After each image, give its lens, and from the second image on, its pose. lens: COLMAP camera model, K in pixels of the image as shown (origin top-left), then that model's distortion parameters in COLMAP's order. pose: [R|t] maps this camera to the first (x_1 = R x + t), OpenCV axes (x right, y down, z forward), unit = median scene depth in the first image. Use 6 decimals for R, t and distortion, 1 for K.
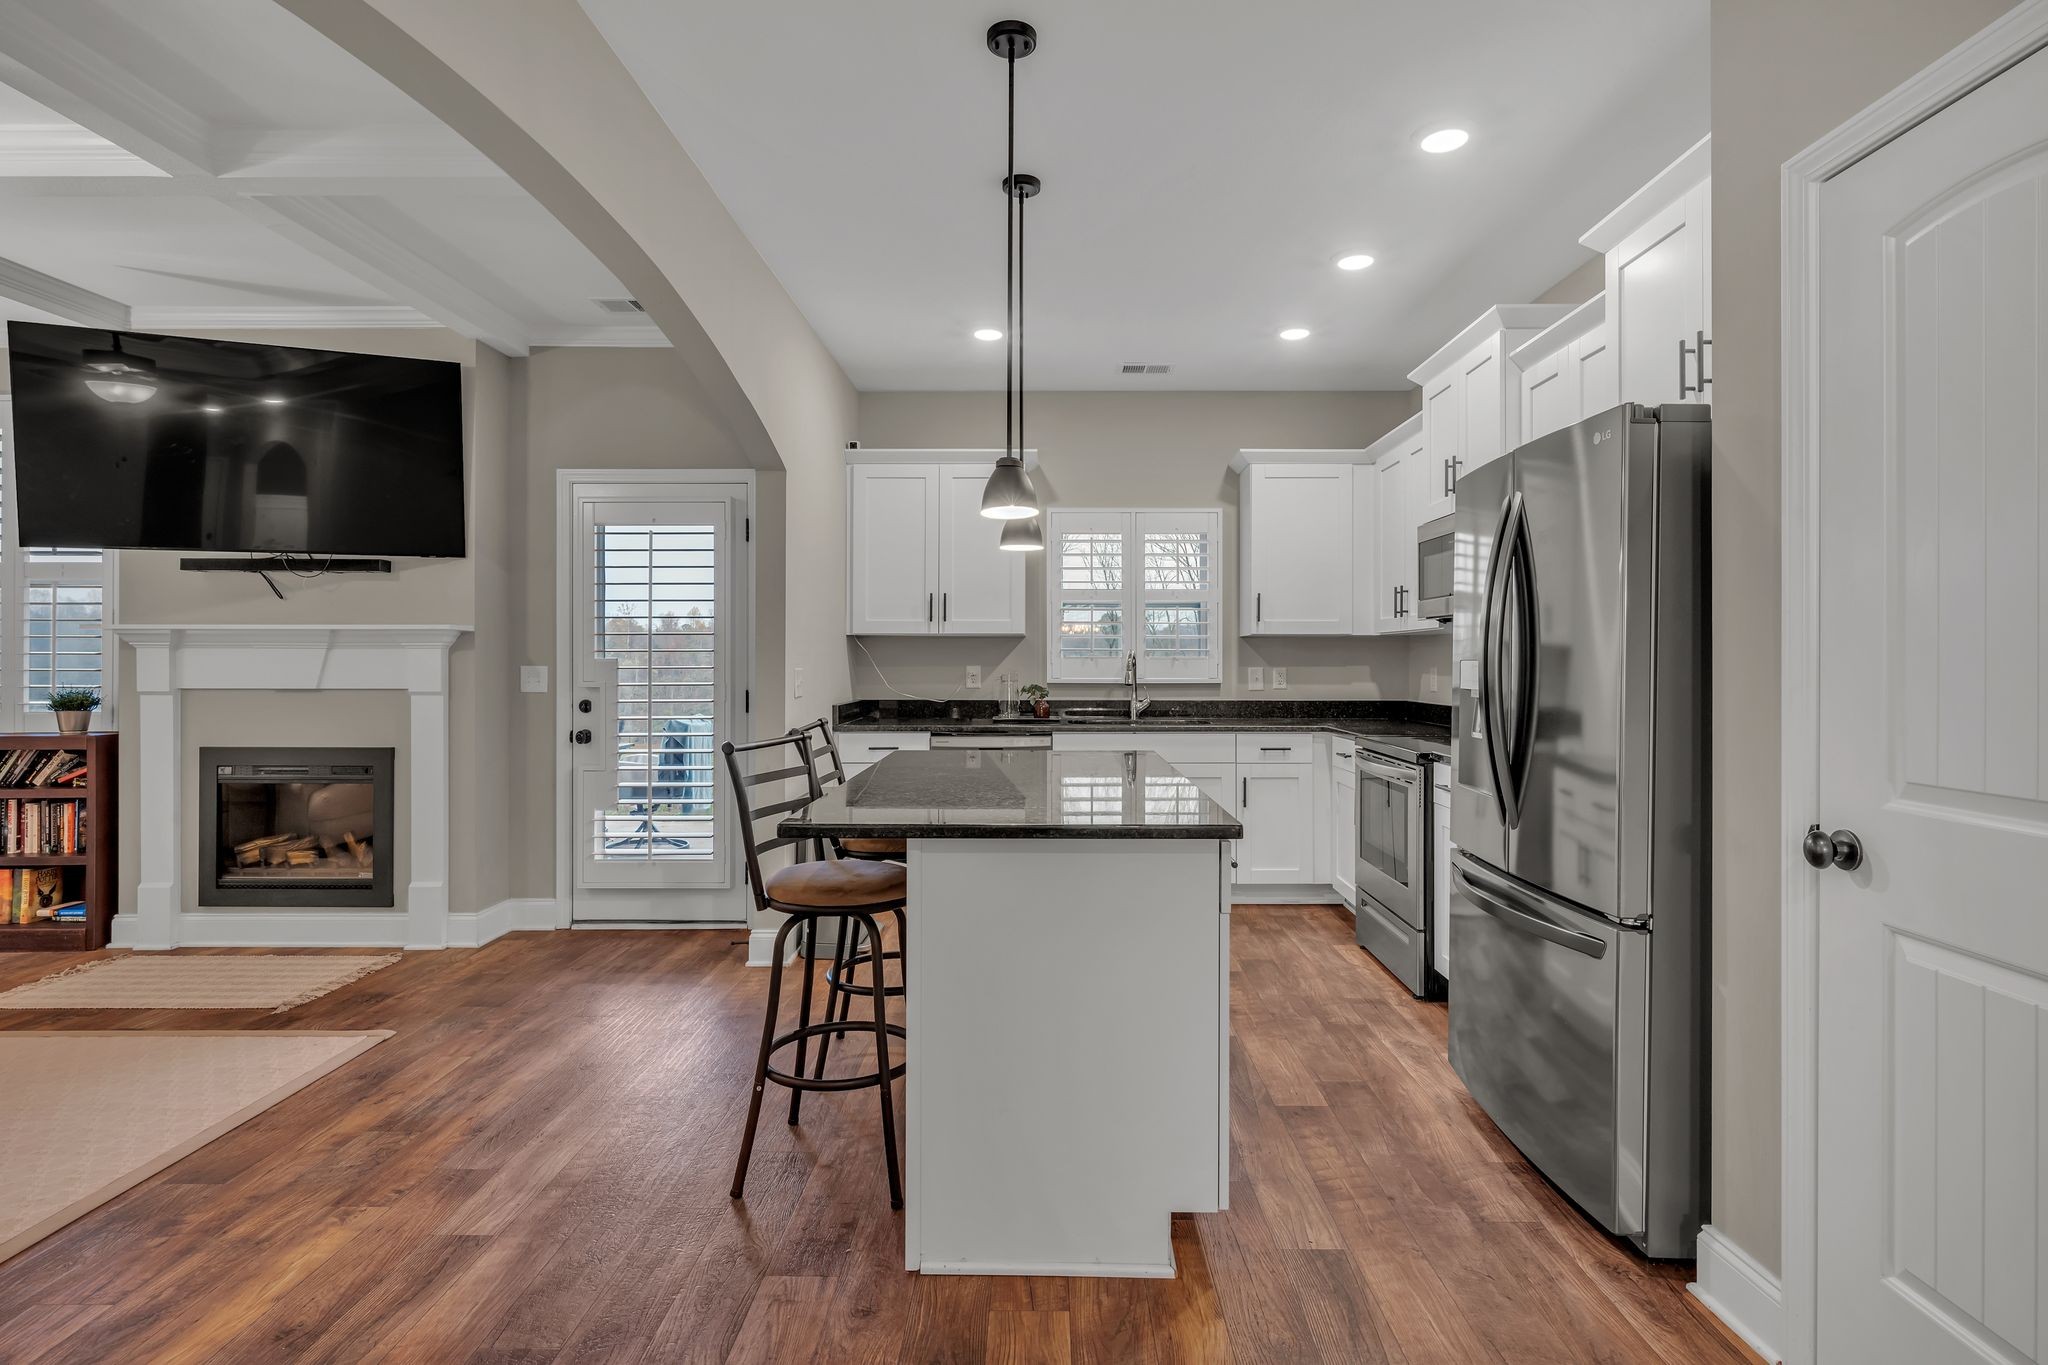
lens RADIAL K [[1031.5, 0, 1024.0], [0, 1031.5, 682.5], [0, 0, 1]] dist [0.029319, 0.000209]
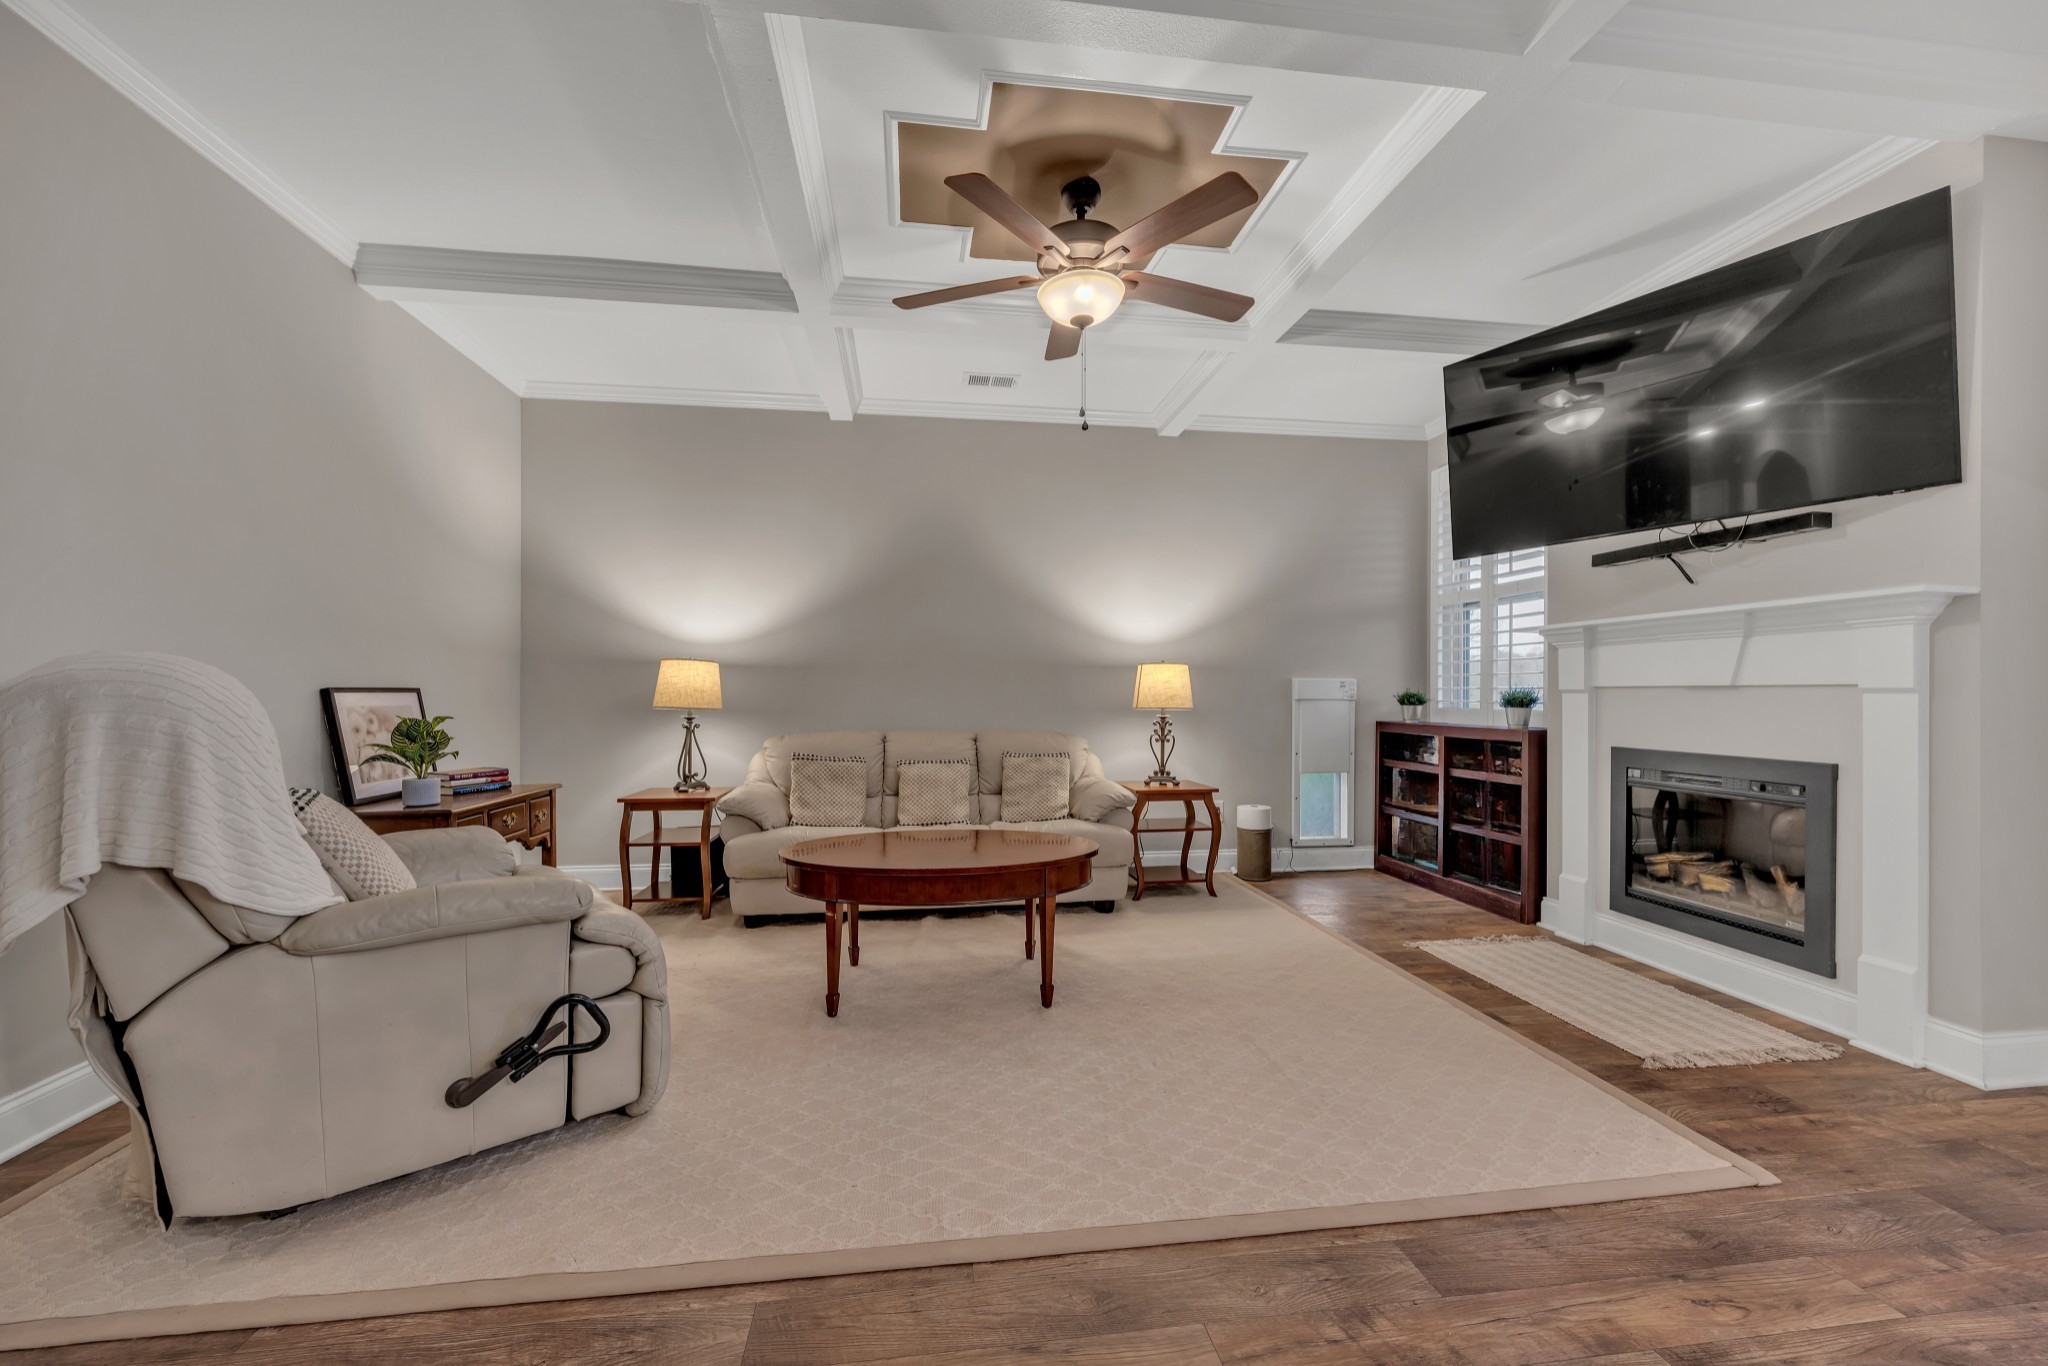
lens RADIAL K [[804.2, 0, 1020.8], [0, 804.2, 687.4], [0, 0, 1]] dist [-0.000278, 0.000092]
pose [[0.155970, -0.011361, -0.987696, -0.131230], [-0.022081, 0.999644, -0.014986, 0.030268], [0.987515, 0.024147, 0.155664, 0.342004]]
